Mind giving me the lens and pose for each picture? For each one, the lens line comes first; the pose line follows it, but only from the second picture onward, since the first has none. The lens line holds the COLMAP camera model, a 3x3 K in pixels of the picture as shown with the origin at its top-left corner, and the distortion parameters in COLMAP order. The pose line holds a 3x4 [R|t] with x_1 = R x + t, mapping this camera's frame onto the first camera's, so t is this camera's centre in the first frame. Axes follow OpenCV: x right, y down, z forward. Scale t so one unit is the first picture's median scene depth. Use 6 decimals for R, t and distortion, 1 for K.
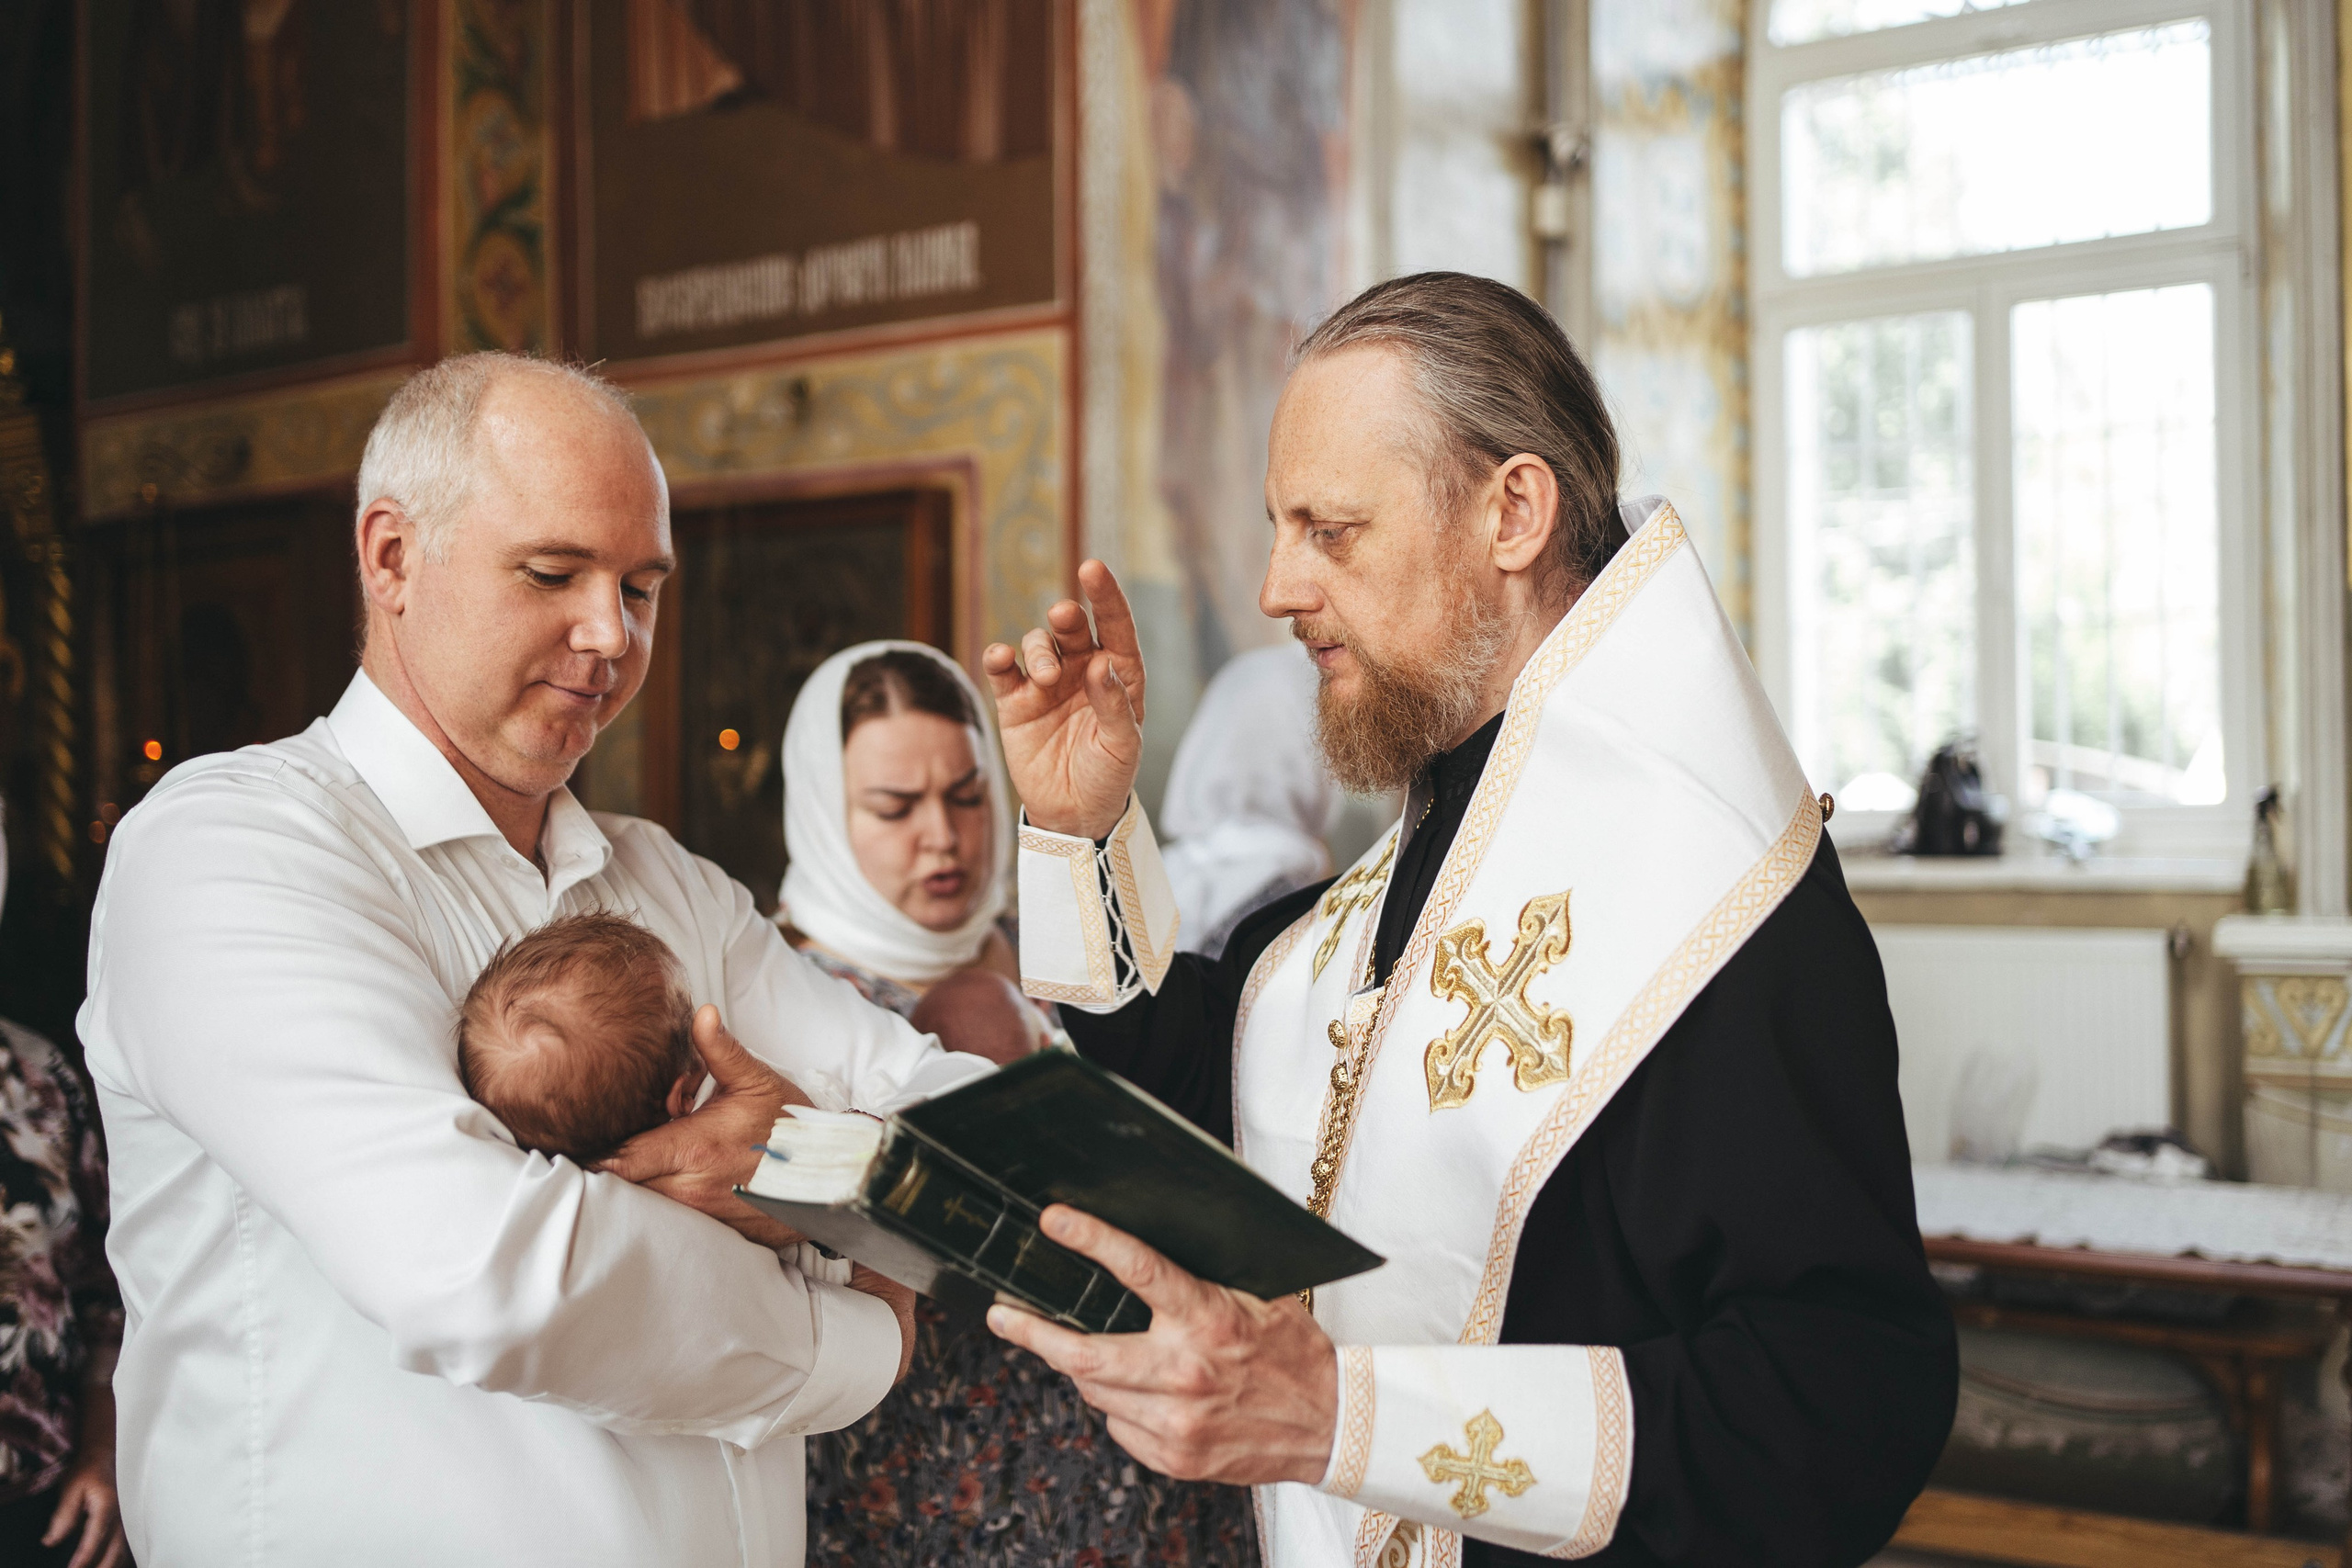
lens RADIAL K [[2308.3, 0, 1200.8], [0, 2308.3, 772.5], [0, 0, 1]] dist [-0.000658, -0.002024]
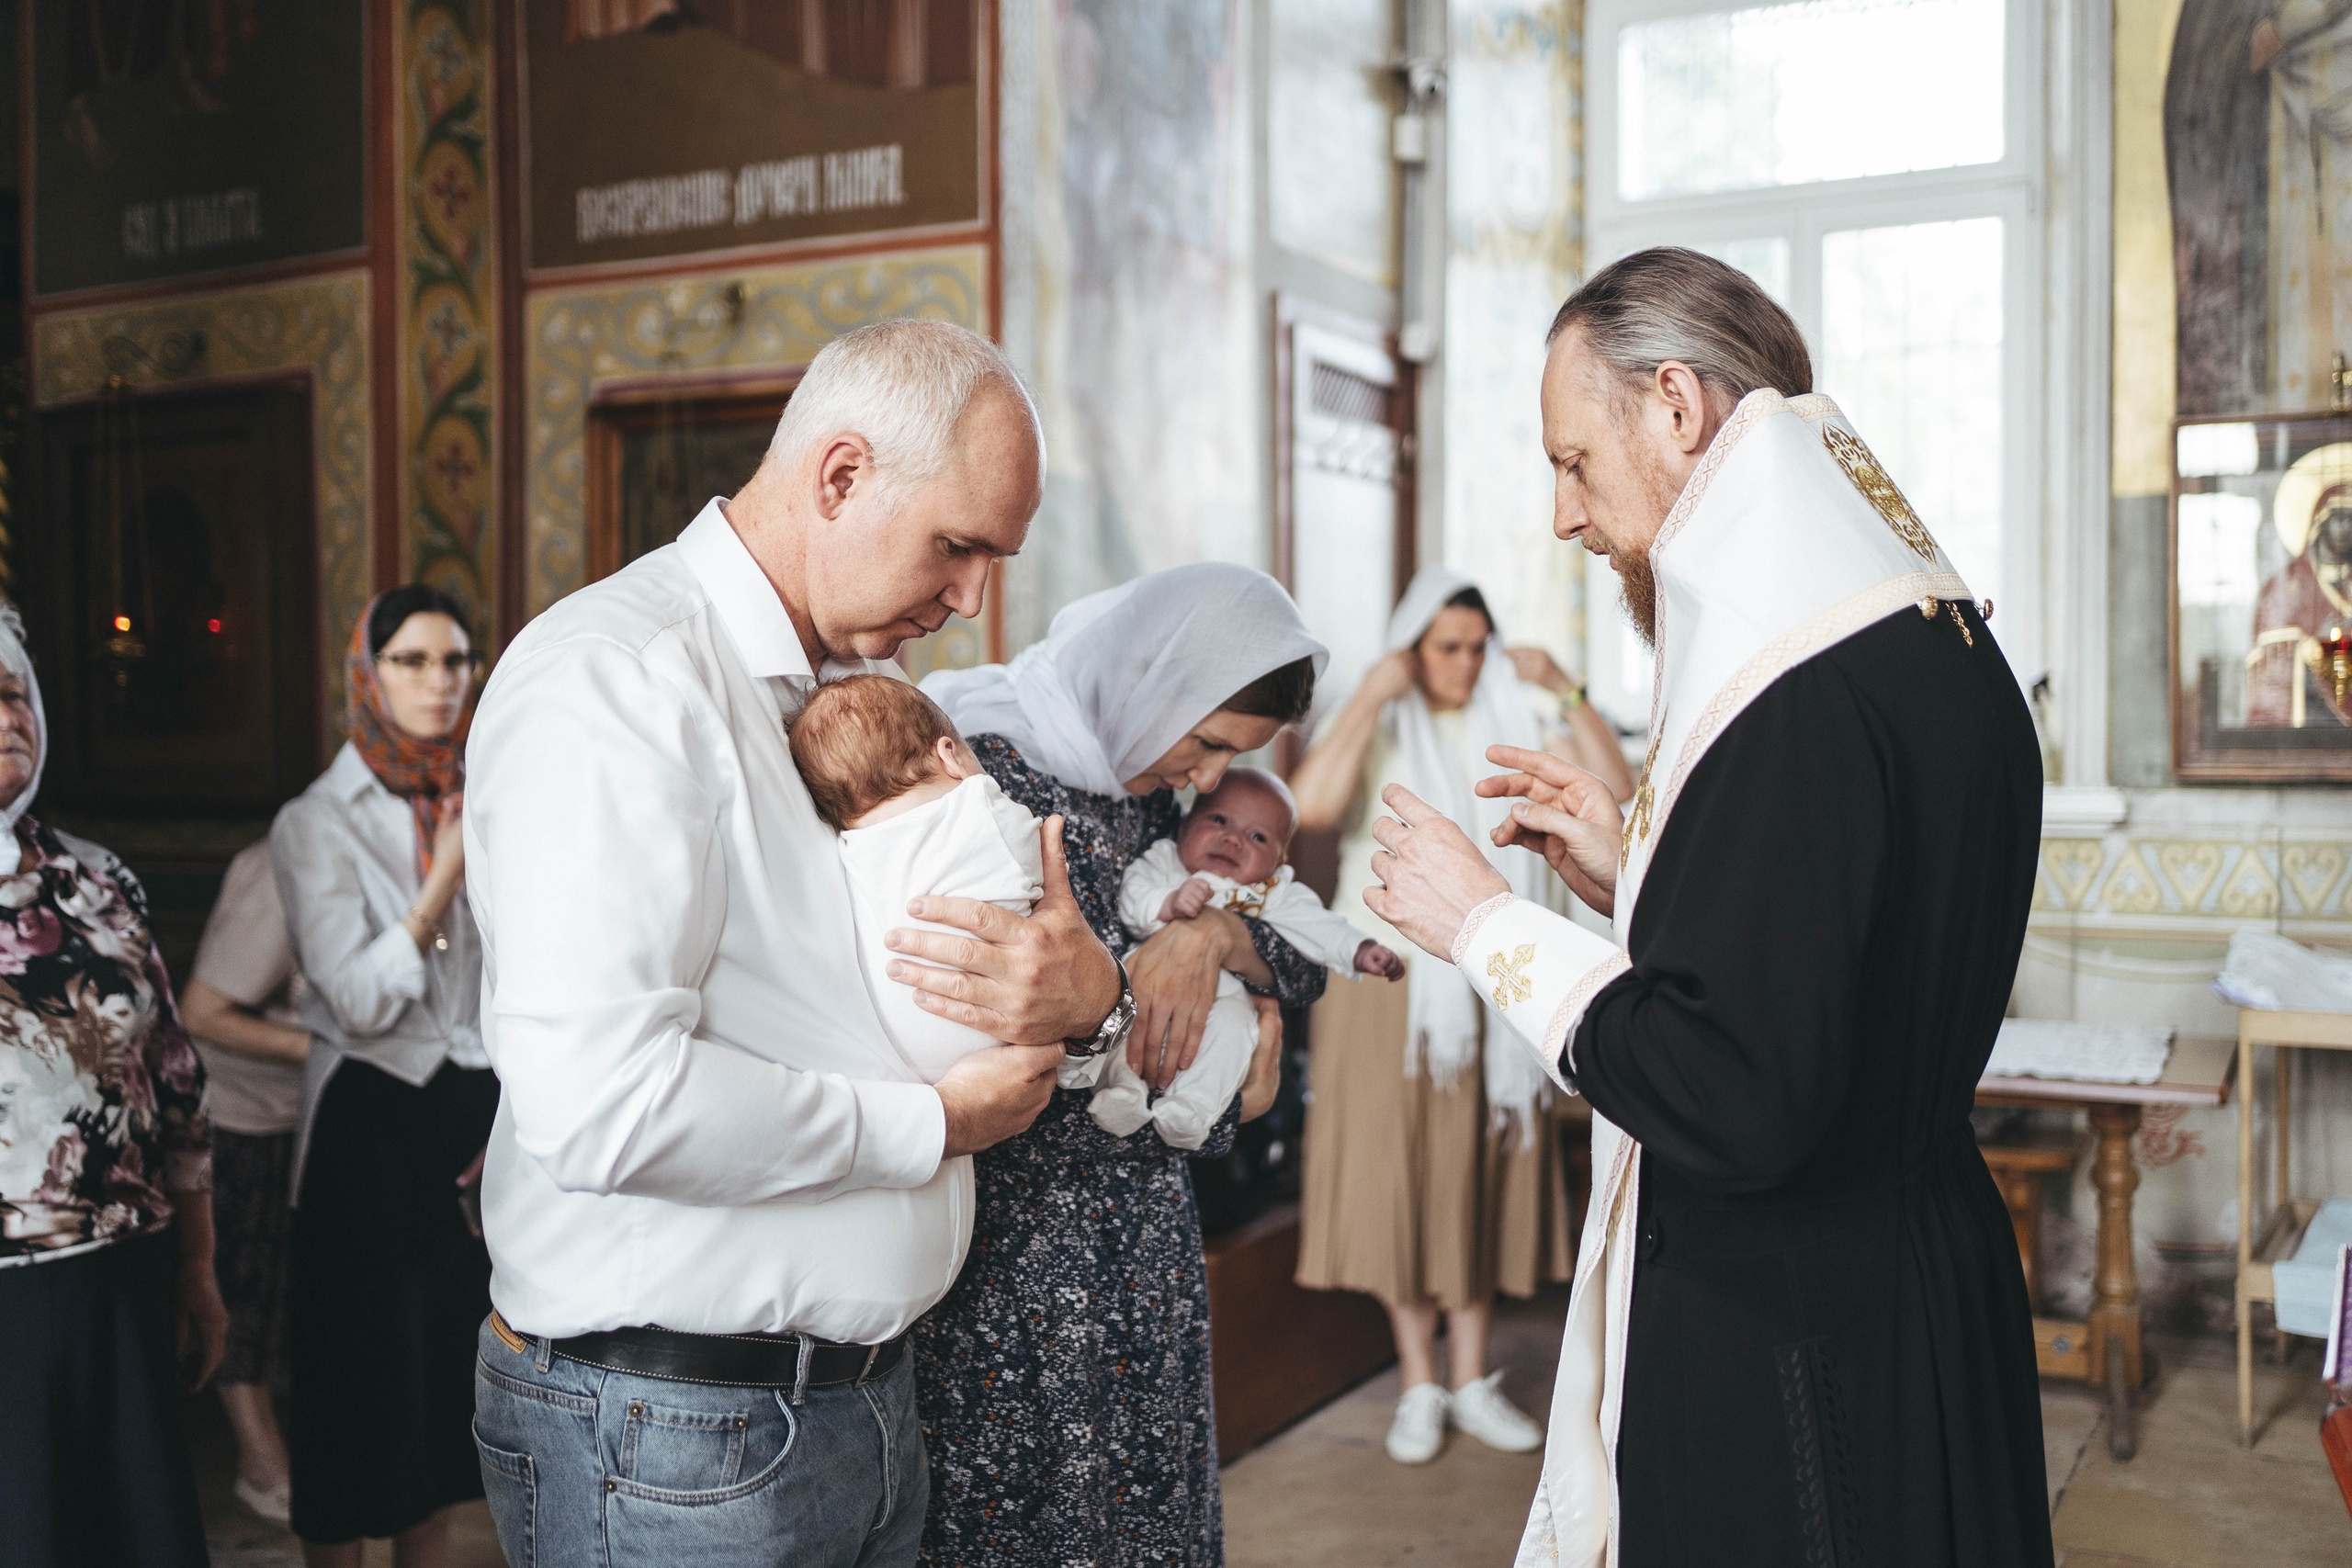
lens RADIAL K [[2386.5, 0, 1144.8], [0, 2386.5, 784.4], [0, 0, 1]] dist [-0.000805, -0.016200]
pose [[0.997708, 0.002840, 0.067614, -0.053340], [-0.005558, 0.999182, 0.040052, 0.017789], [-0.067445, -0.040336, 0.996907, -0.136470]]
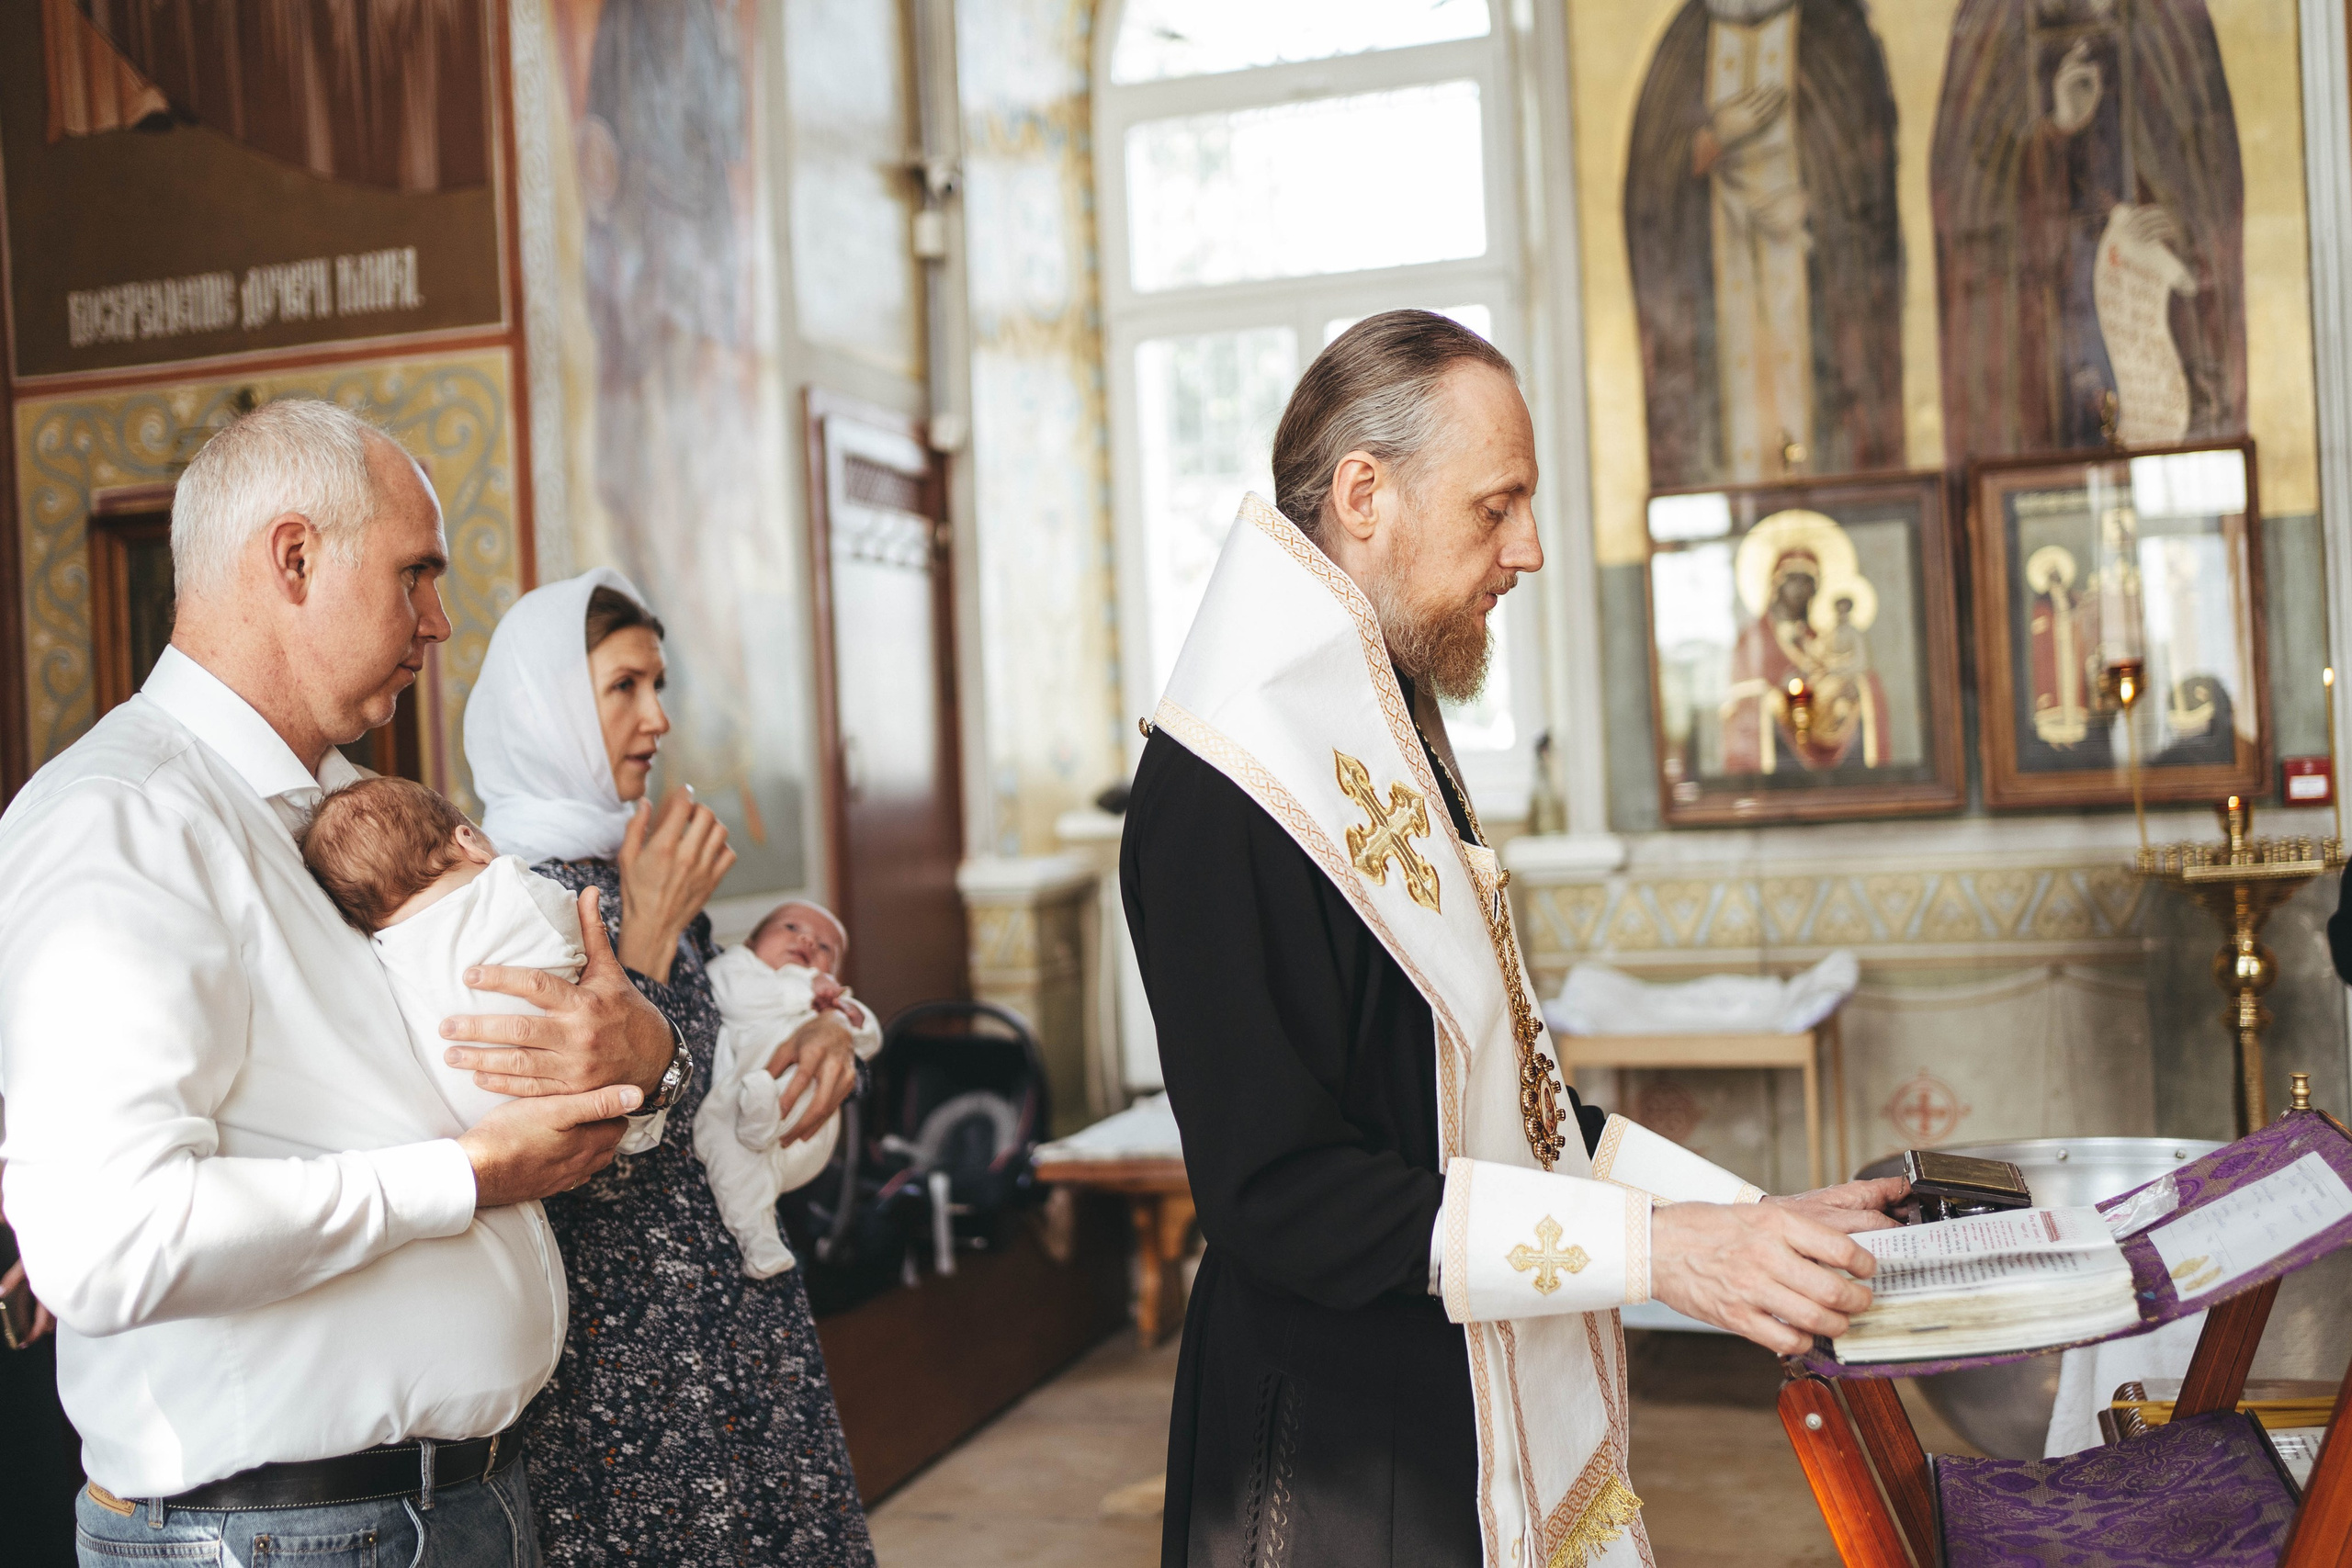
lens RADIAL K [[2425.1, 0, 1176.0], [0, 2425.1, 784.0], [0, 0, 1]] dist [-0.009028, -0.001358]
pose [[0.963492, -0.039583, 0.264796, -0.059907], [0.037328, 0.999211, 0.013548, 0.010688], [-0.265124, -0.003169, 0.964209, -0.175816]]
